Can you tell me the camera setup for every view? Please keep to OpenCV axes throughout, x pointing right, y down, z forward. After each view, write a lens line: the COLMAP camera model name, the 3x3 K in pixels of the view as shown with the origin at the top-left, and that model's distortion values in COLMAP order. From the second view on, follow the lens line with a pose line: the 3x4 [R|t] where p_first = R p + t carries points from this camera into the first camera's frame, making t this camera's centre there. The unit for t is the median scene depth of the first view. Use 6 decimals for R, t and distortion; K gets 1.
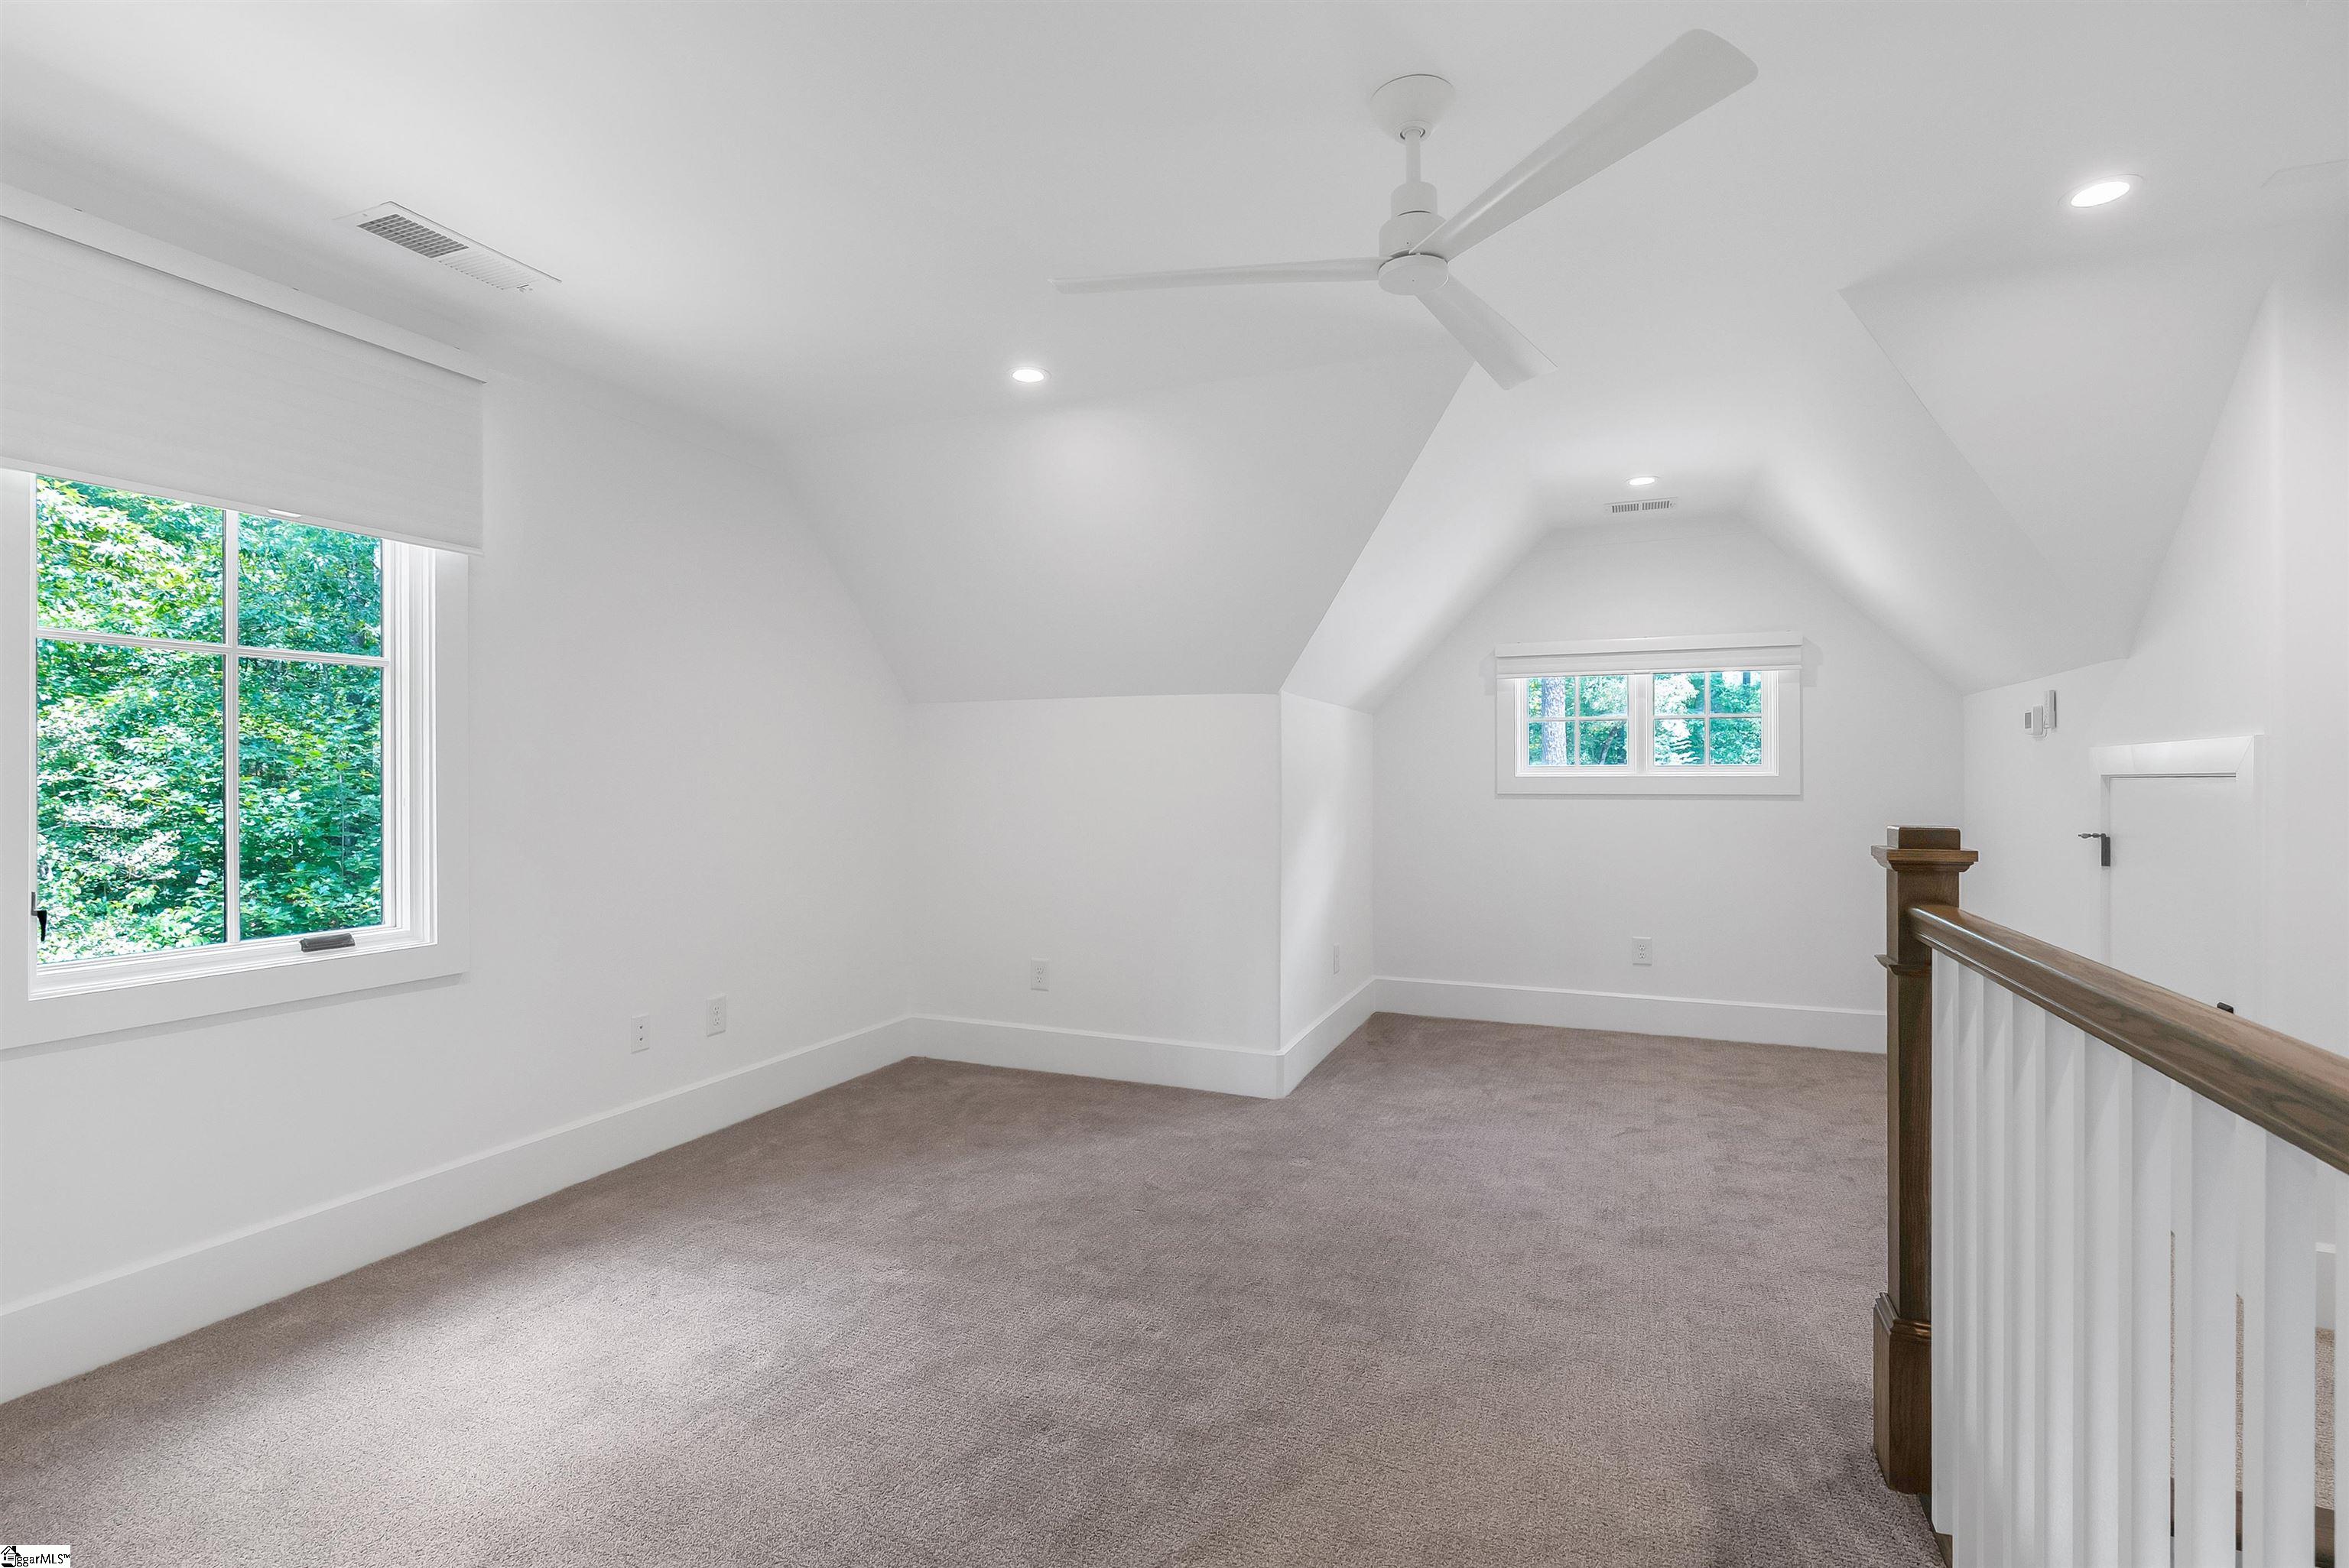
lens RADIAL K [[1072.3, 0, 1175.0], [0, 1072.3, 785.5], [0, 0, 1]] dist [0.002714, 0.001052]
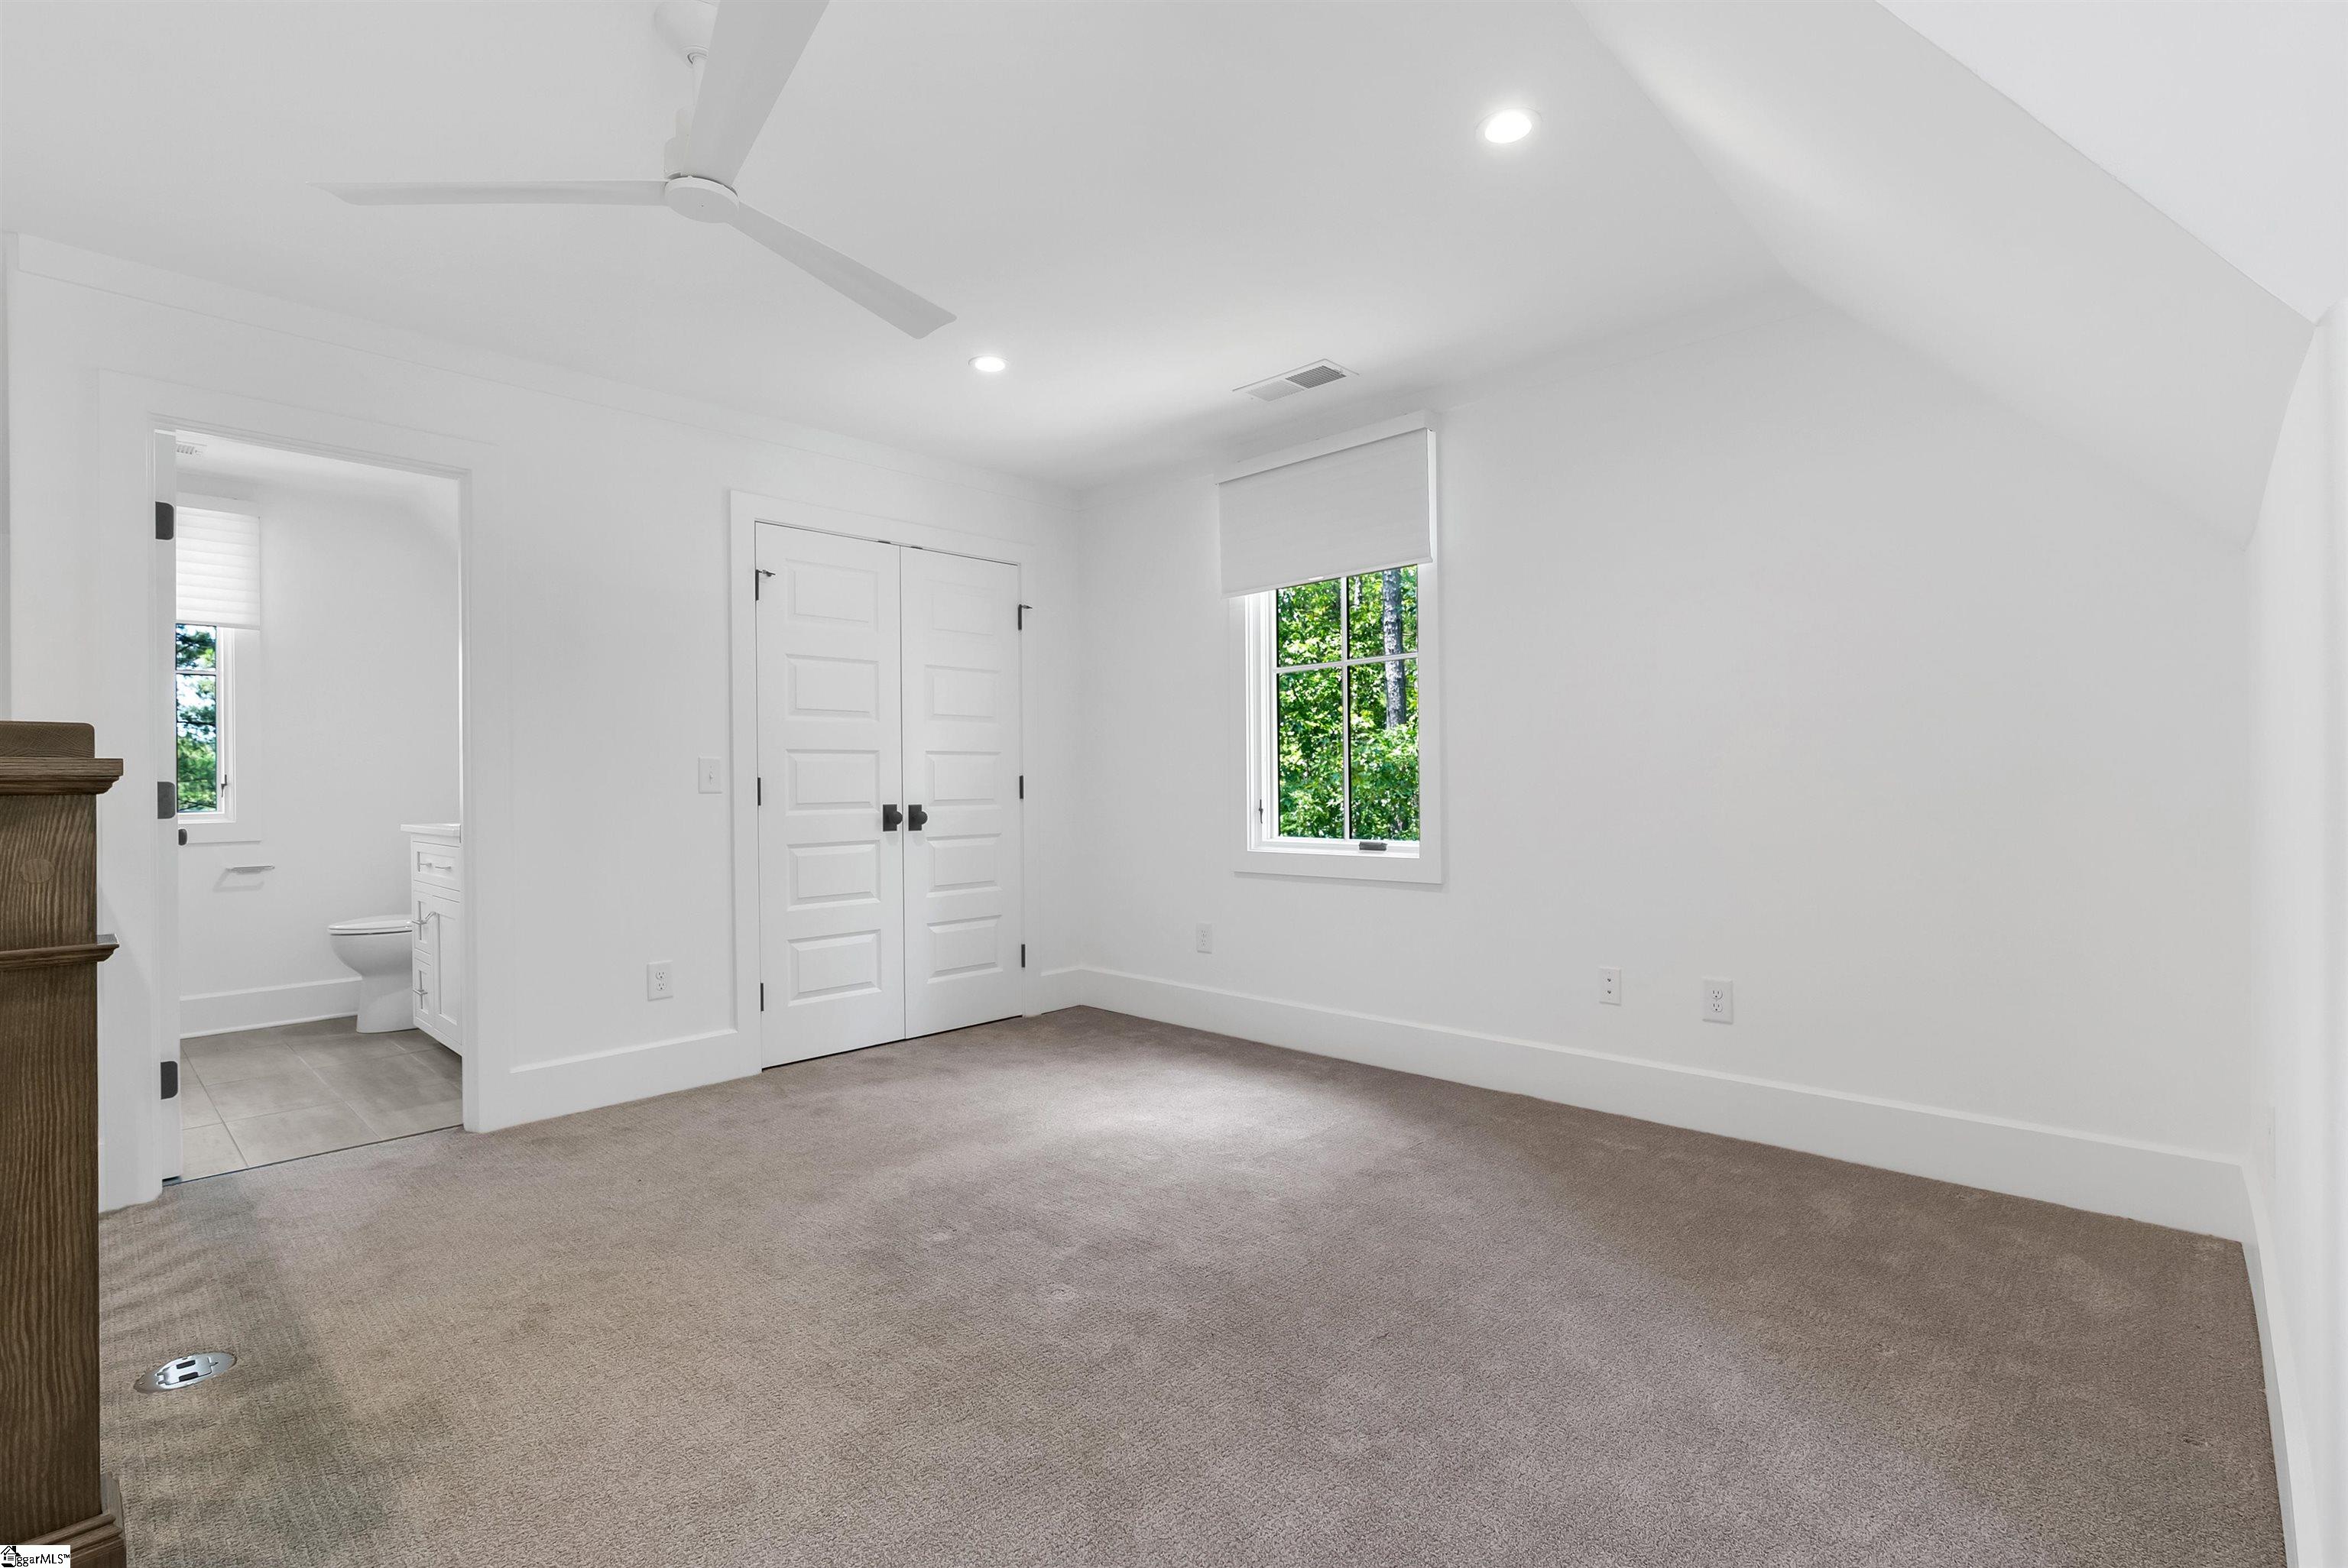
lens RADIAL K [[1071.9, 0, 1174.7], [0, 1071.9, 785.2], [0, 0, 1]] dist [0.002714, 0.001052]
pose [[-0.352404, 0.005975, -0.935829, 0.737489], [0.009037, 0.999955, 0.002981, 0.052092], [0.935804, -0.007407, -0.352442, 1.273054]]
